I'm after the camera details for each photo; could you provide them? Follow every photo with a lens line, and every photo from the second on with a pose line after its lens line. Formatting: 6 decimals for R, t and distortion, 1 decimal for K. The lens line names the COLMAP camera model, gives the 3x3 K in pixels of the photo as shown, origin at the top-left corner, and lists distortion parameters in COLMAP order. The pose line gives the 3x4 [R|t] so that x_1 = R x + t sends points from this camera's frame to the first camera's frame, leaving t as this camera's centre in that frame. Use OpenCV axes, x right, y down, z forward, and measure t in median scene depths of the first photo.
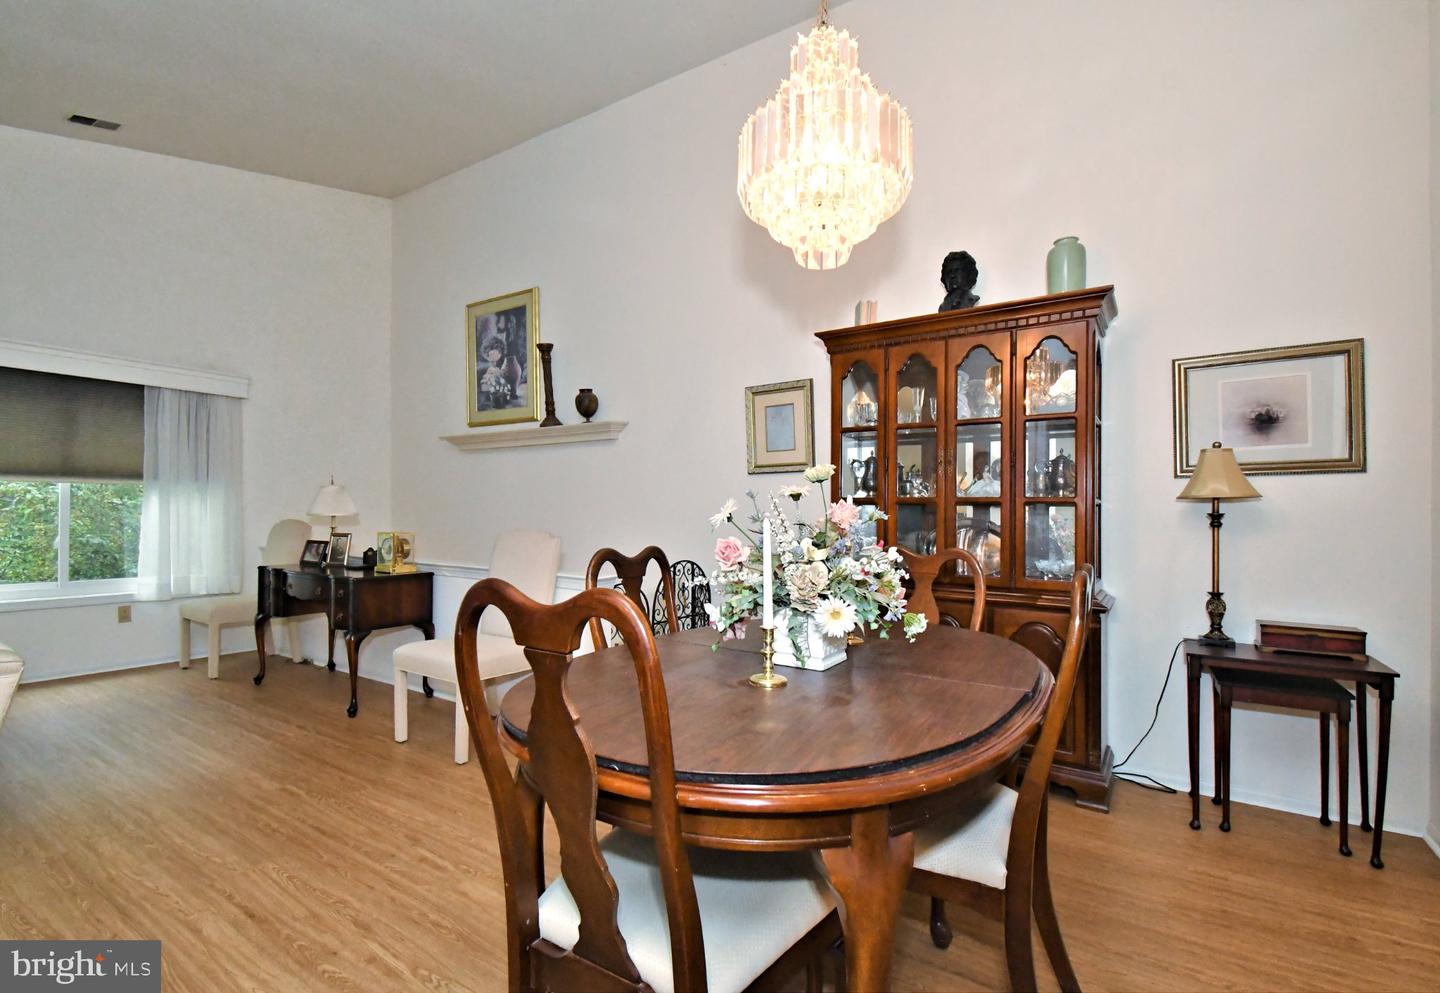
lens RADIAL K [[654.2, 0, 714.5], [0, 654.2, 514.5], [0, 0, 1]] dist [0.027082, -0.018659]
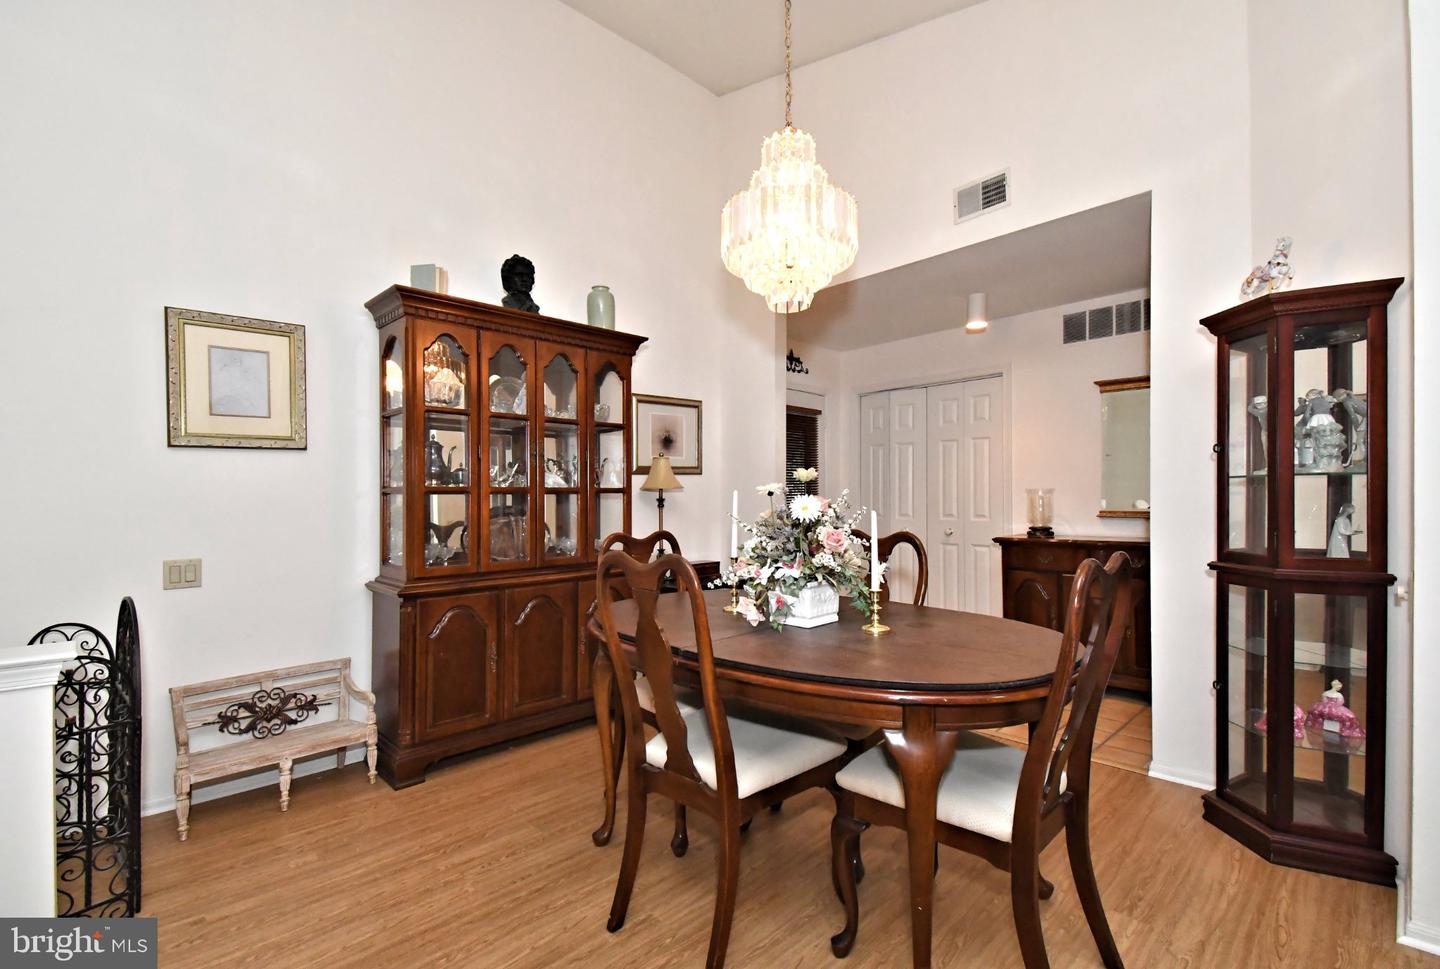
lens RADIAL K [[651.0, 0, 715.7], [0, 651.0, 495.6], [0, 0, 1]] dist [0.014016, 0.000283]
pose [[0.209929, -0.012053, 0.977642, -0.386834], [0.010845, 0.999891, 0.009999, -0.012463], [-0.977657, 0.008503, 0.210037, 0.306807]]
